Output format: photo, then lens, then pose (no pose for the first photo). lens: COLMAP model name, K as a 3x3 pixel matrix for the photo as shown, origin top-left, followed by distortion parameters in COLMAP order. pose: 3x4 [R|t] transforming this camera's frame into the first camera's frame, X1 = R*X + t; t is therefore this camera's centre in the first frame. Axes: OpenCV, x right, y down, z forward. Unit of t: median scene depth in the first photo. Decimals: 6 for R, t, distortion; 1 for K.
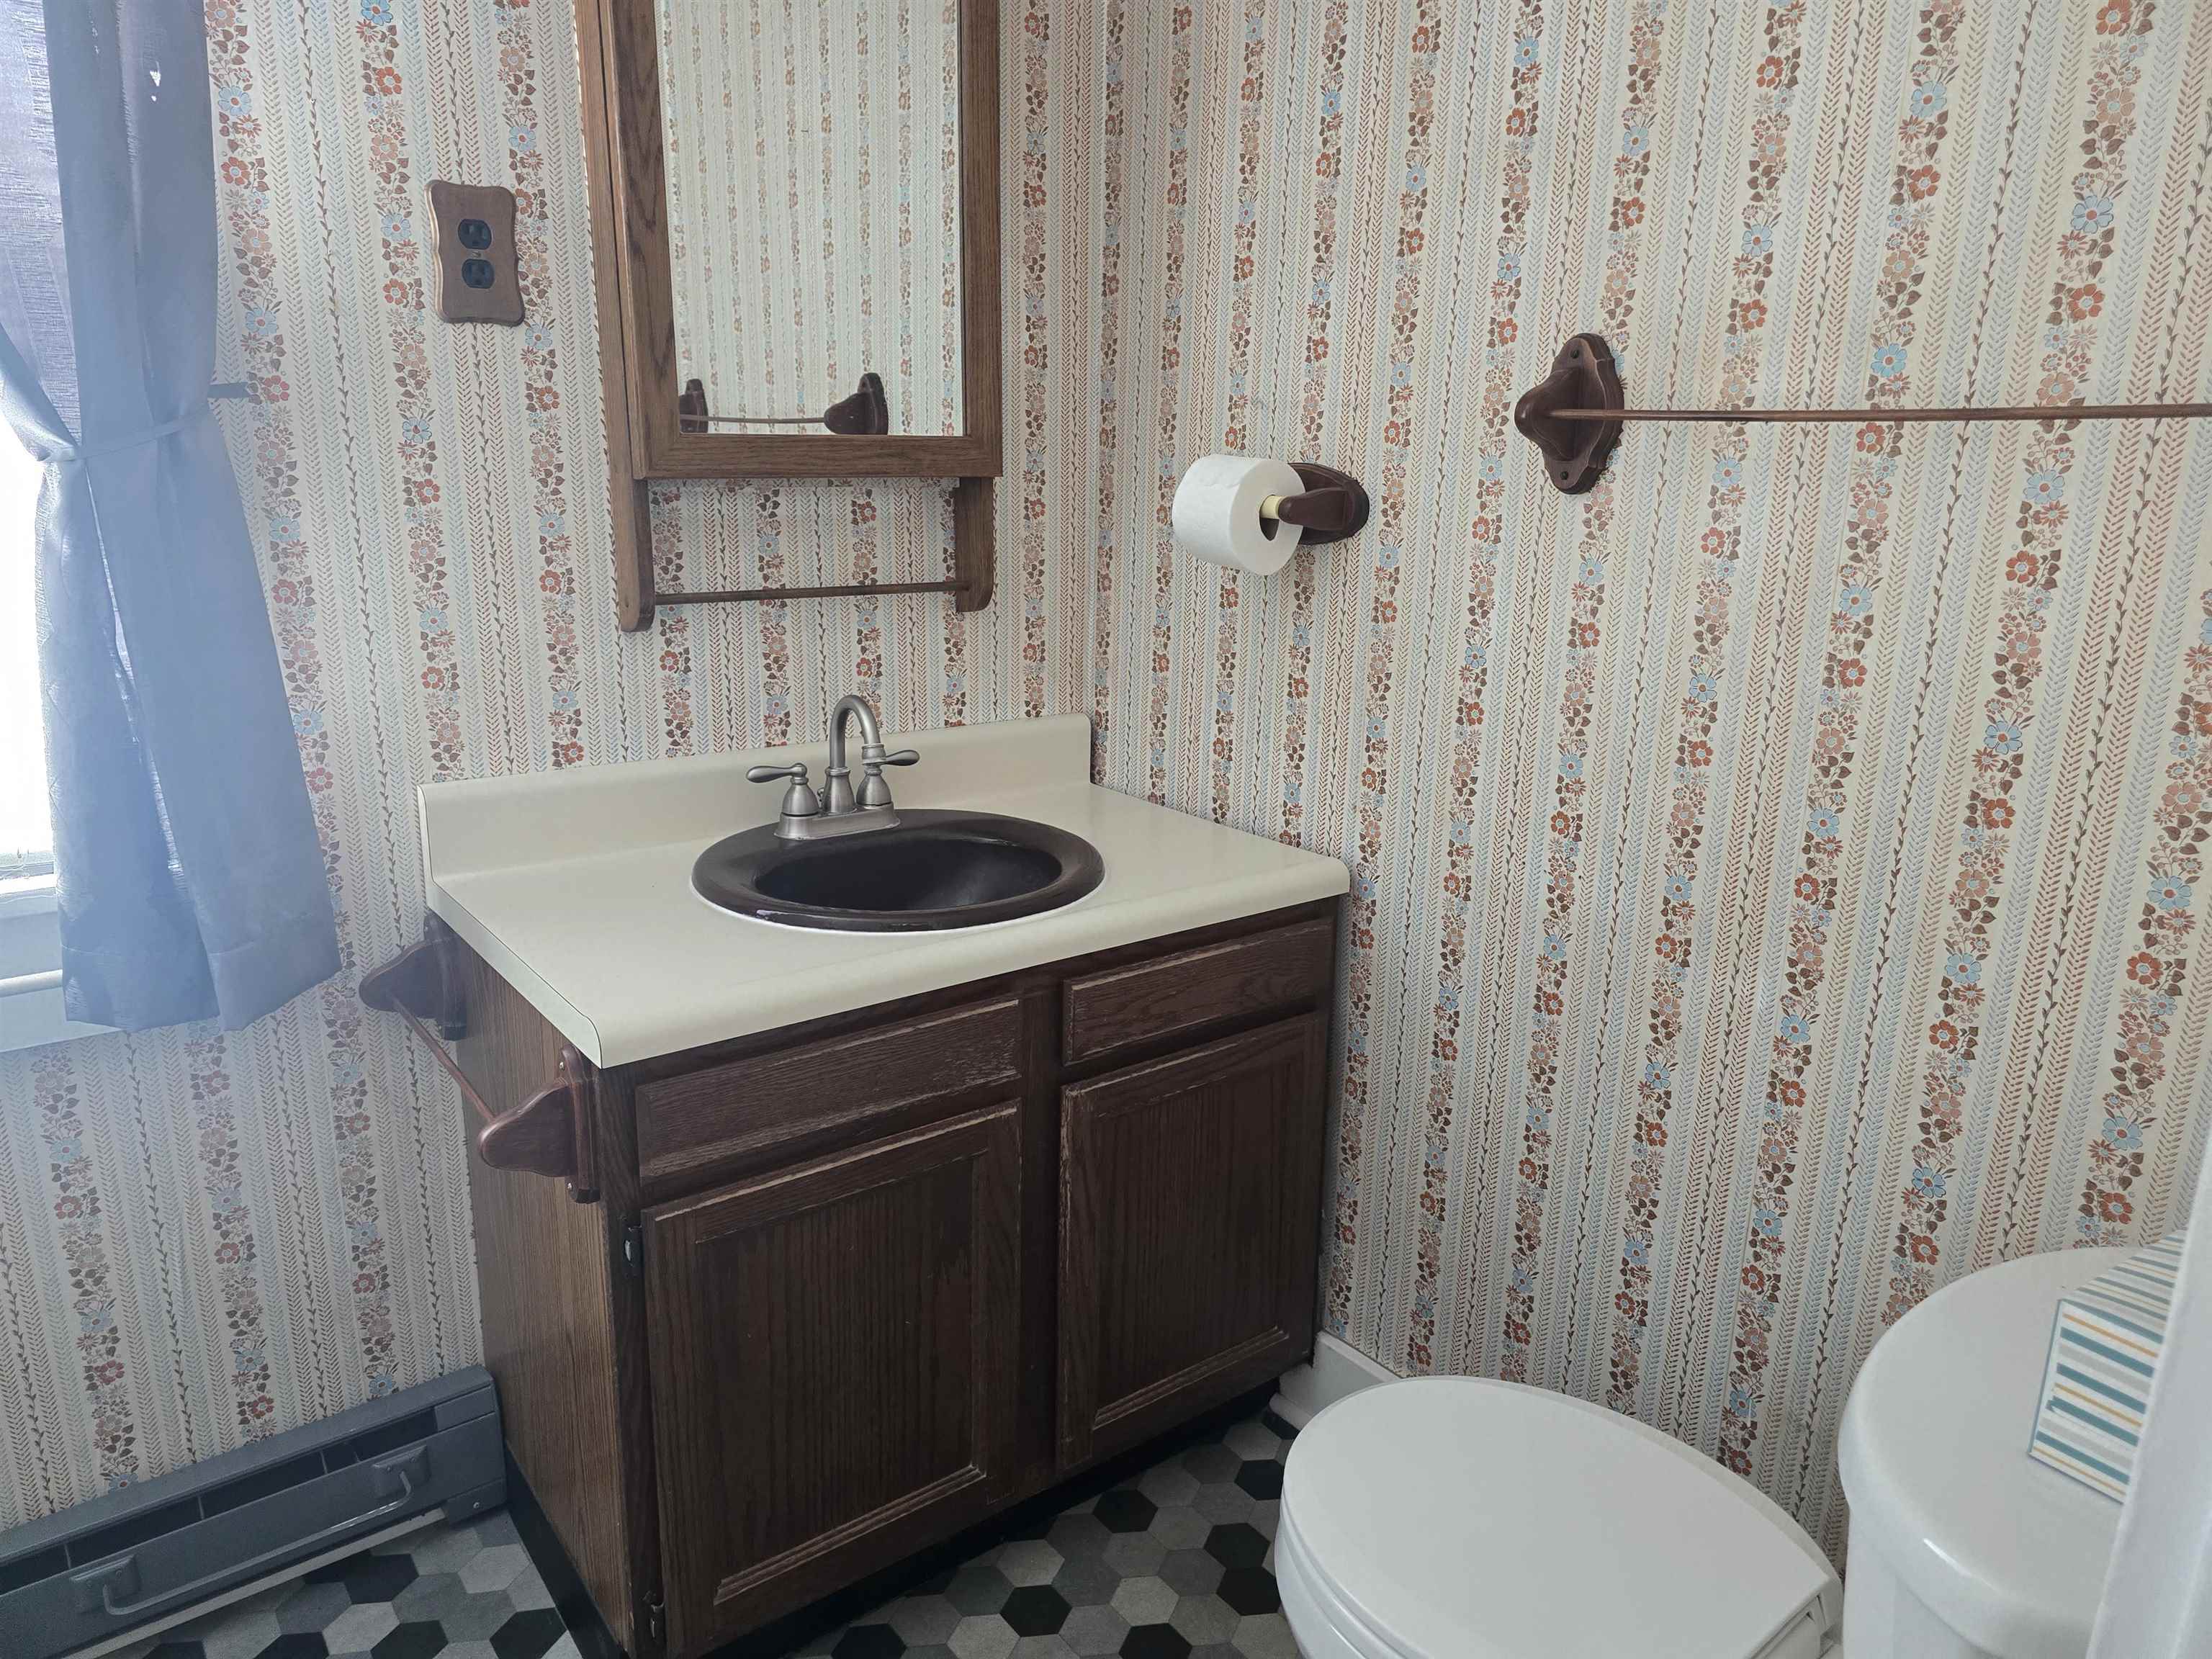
lens RADIAL K [[1478.4, 0, 1106.0], [0, 1478.4, 829.5], [0, 0, 1]] dist [0.079614, -0.095283]
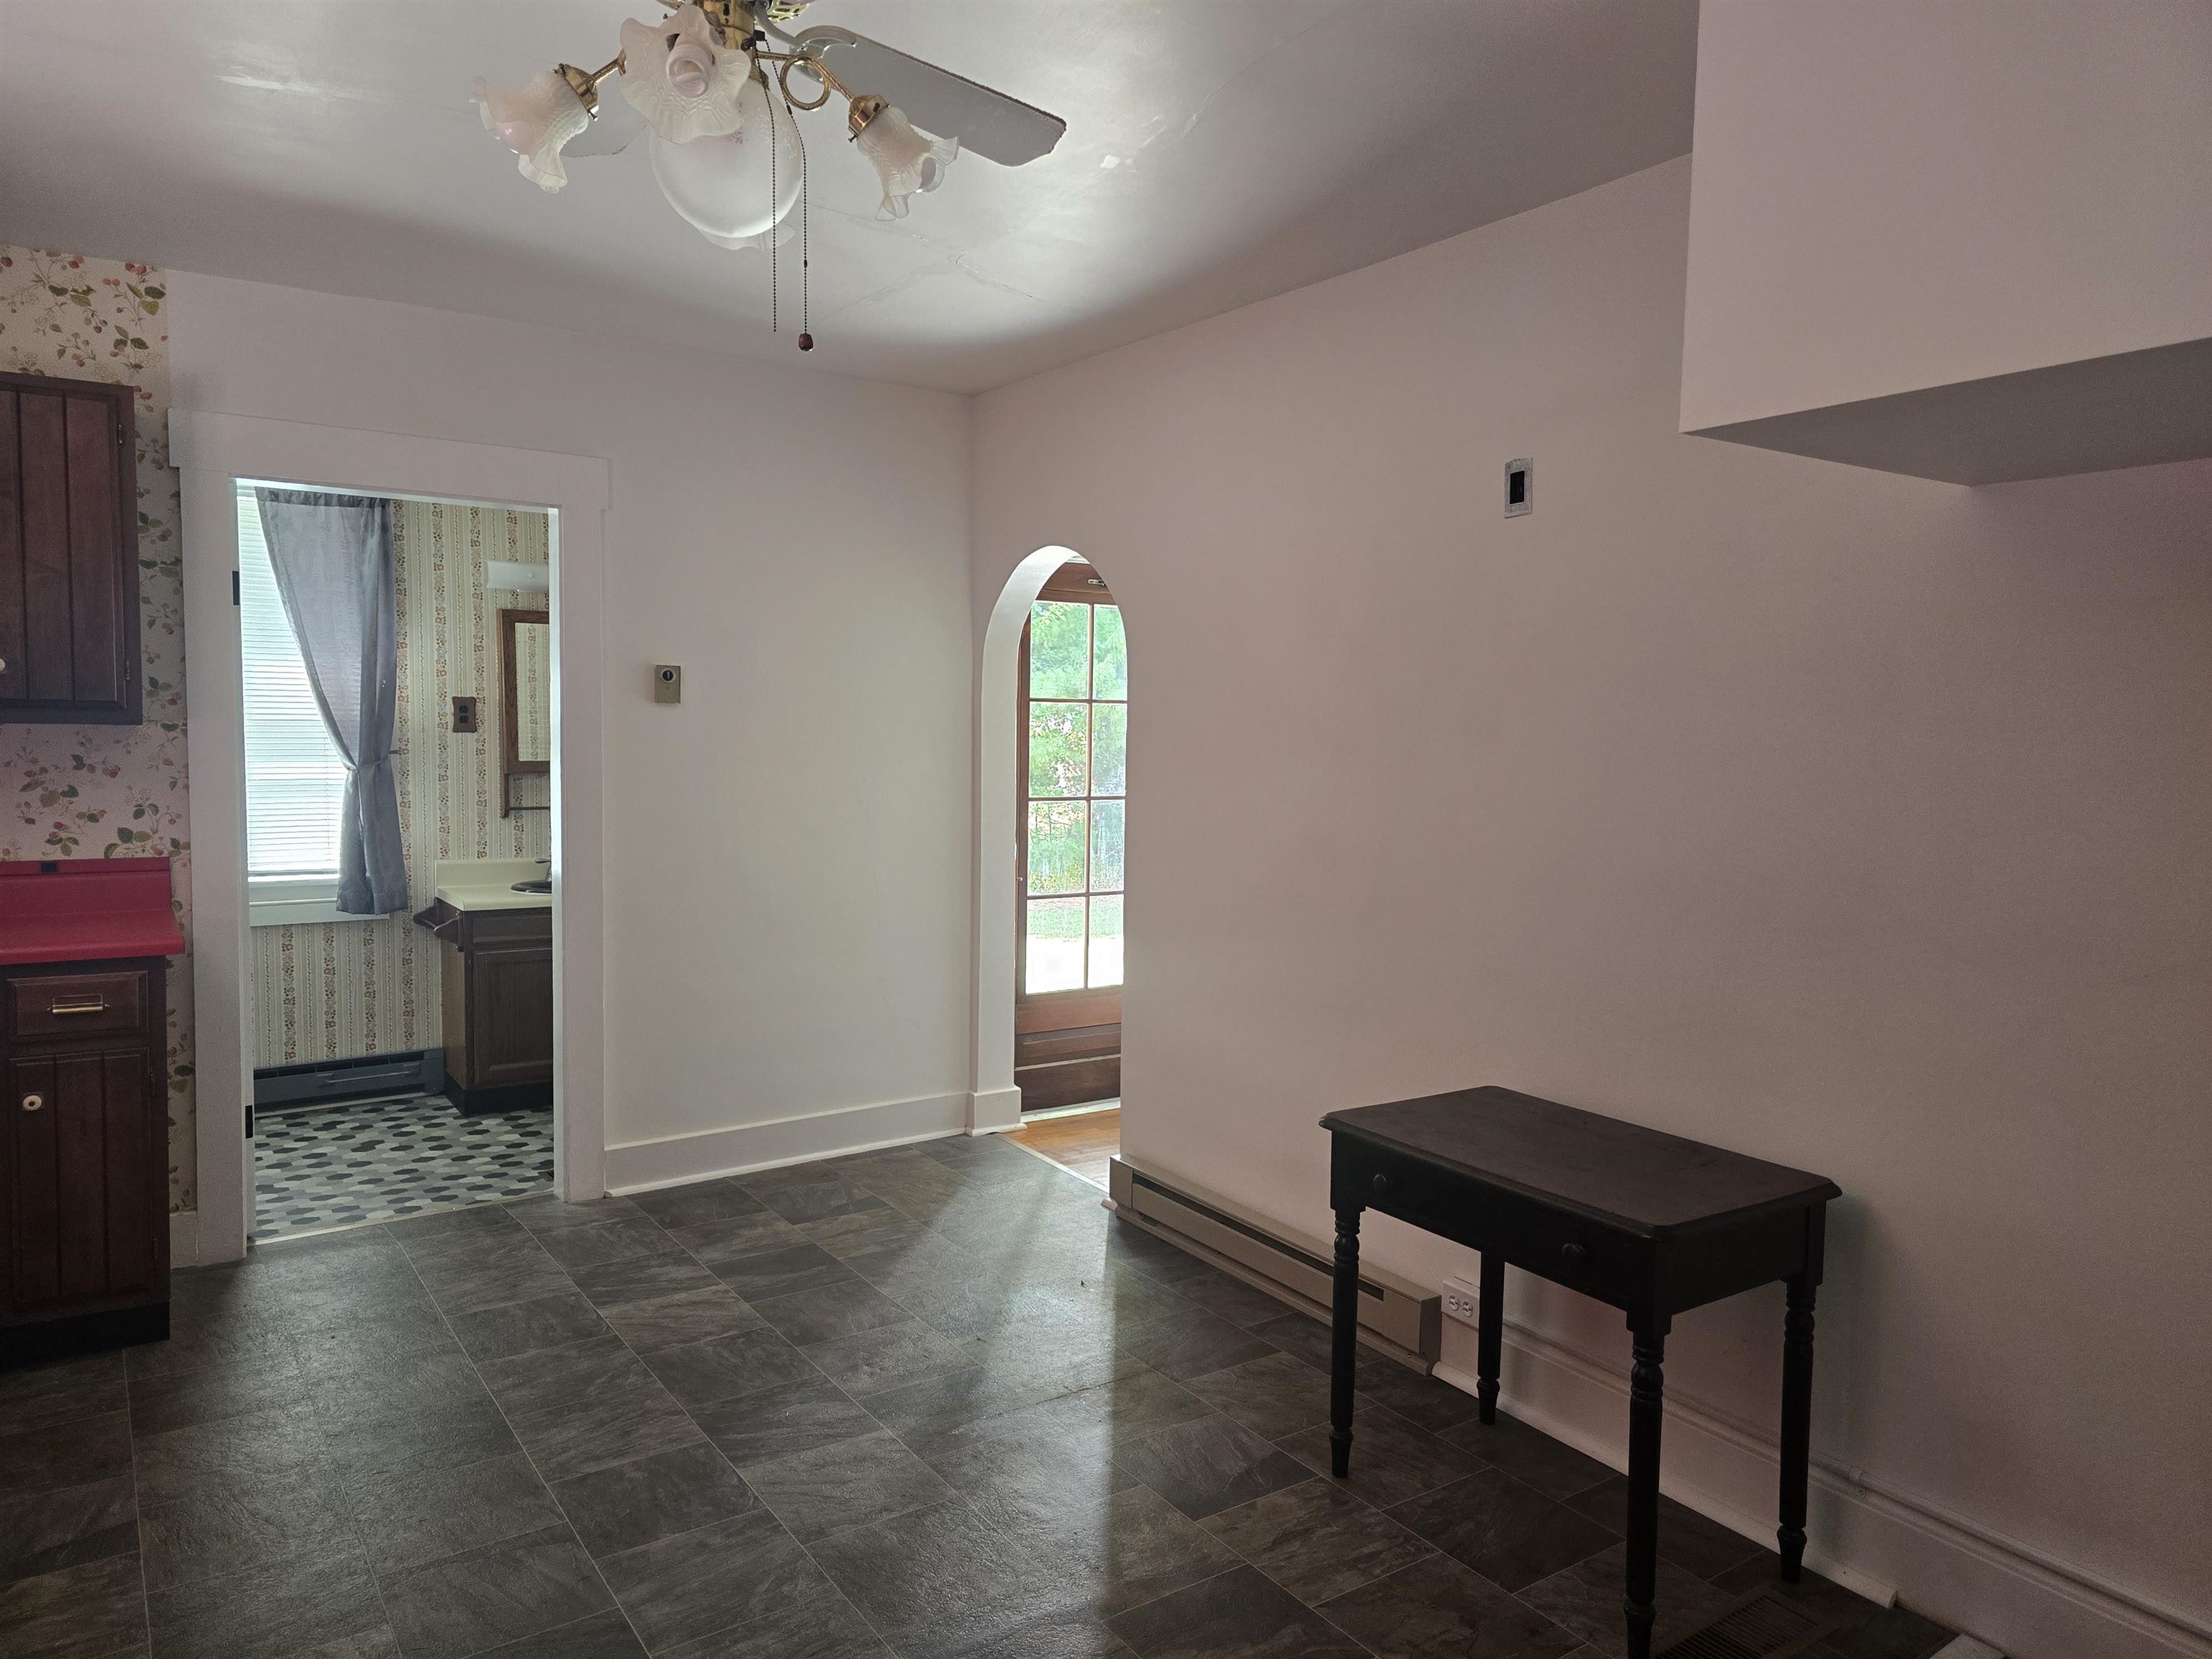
lens RADIAL K [[1478.4, 0, 1106.0], [0, 1478.4, 829.5], [0, 0, 1]] dist [0.079614, -0.095283]
pose [[0.997638, -0.000298, -0.068686, 1.383741], [-0.012397, 0.982787, -0.184324, 0.541796], [0.067558, 0.184740, 0.980463, -2.402603]]
